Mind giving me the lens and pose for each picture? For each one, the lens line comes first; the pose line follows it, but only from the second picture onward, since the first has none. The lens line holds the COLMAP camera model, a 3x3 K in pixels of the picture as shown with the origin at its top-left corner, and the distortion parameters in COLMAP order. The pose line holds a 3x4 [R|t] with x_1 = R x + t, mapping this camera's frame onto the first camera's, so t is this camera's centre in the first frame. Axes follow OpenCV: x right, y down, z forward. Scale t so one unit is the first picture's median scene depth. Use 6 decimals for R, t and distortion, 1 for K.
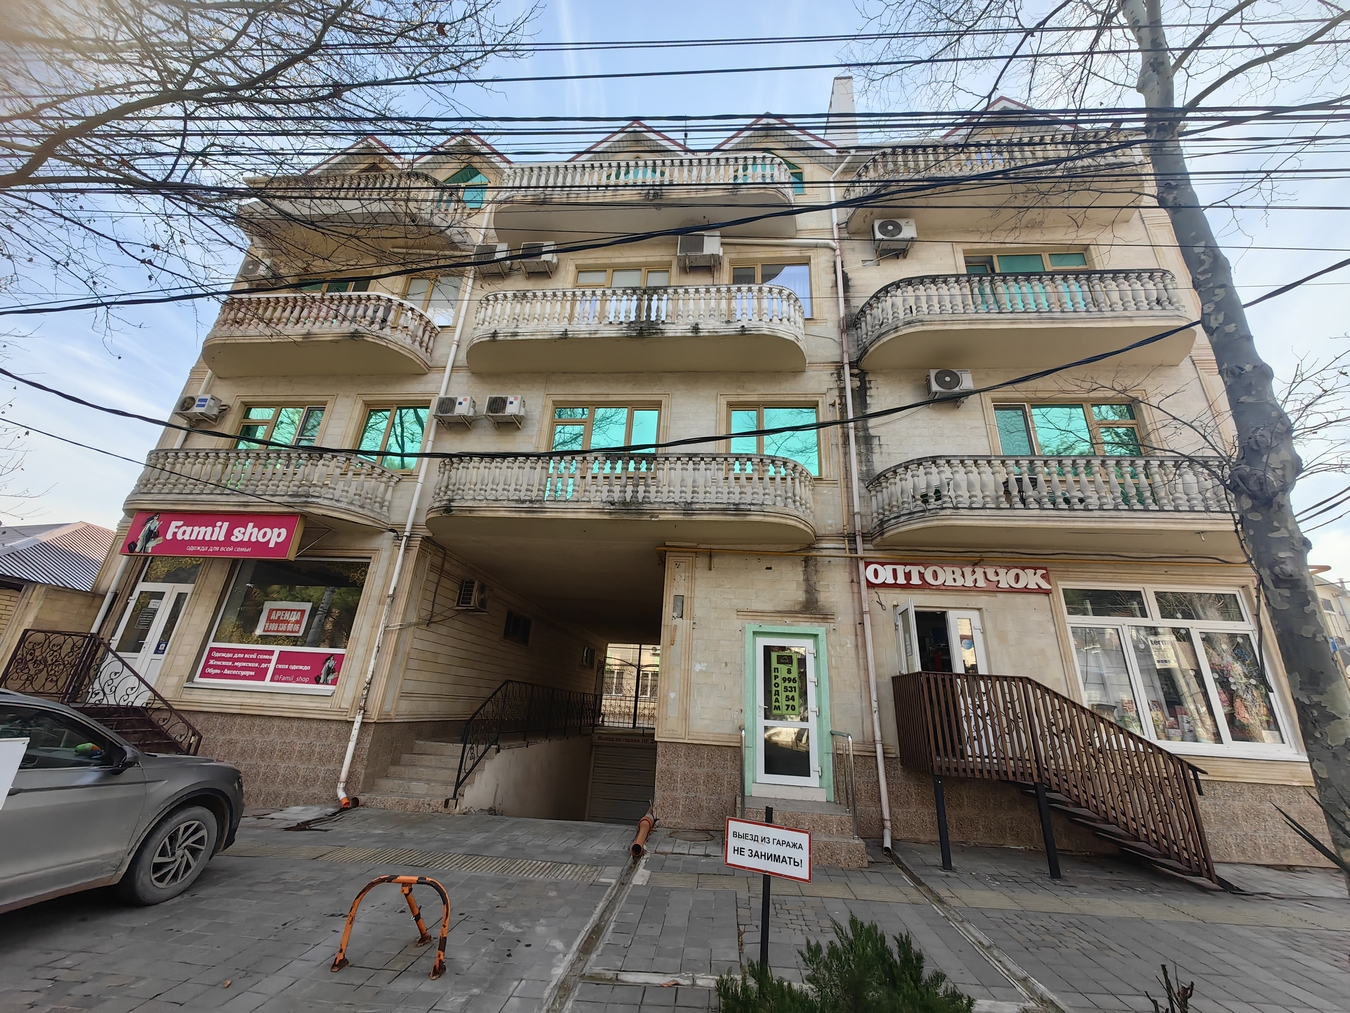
lens RADIAL K [[520.2, 0, 671.4], [0, 520.2, 506.0], [0, 0, 1]] dist [0.010959, -0.003705]
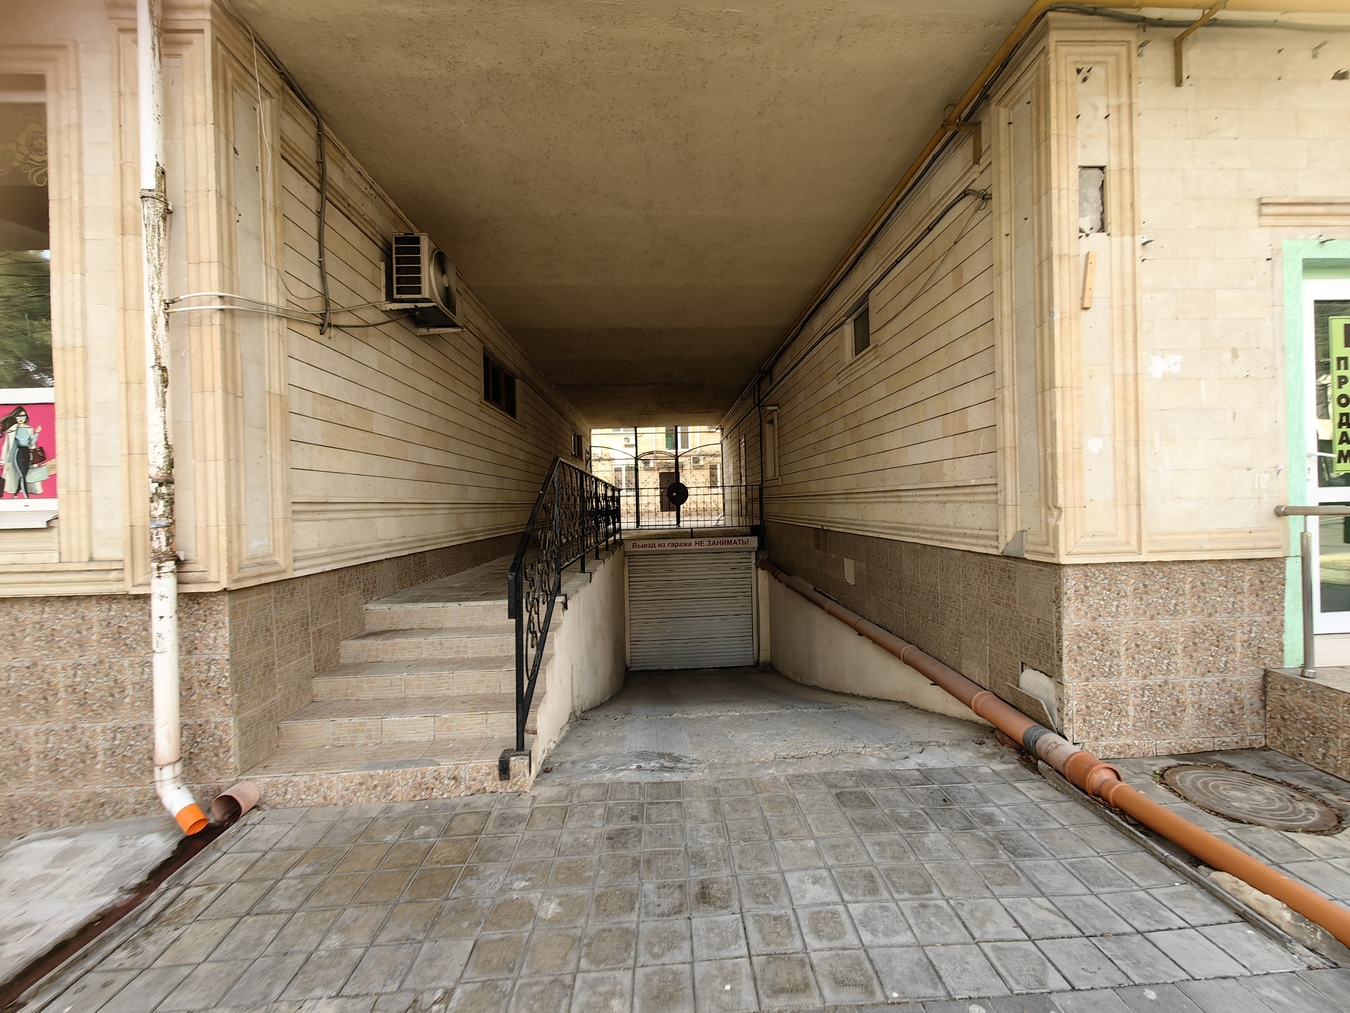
lens RADIAL K [[520.2, 0, 671.4], [0, 520.2, 506.0], [0, 0, 1]] dist [0.010959, -0.003705]
pose [[0.988091, -0.083464, 0.129269, -0.317905], [0.029948, 0.928354, 0.370490, 0.243413], [-0.150930, -0.362206, 0.919797, 0.653786]]
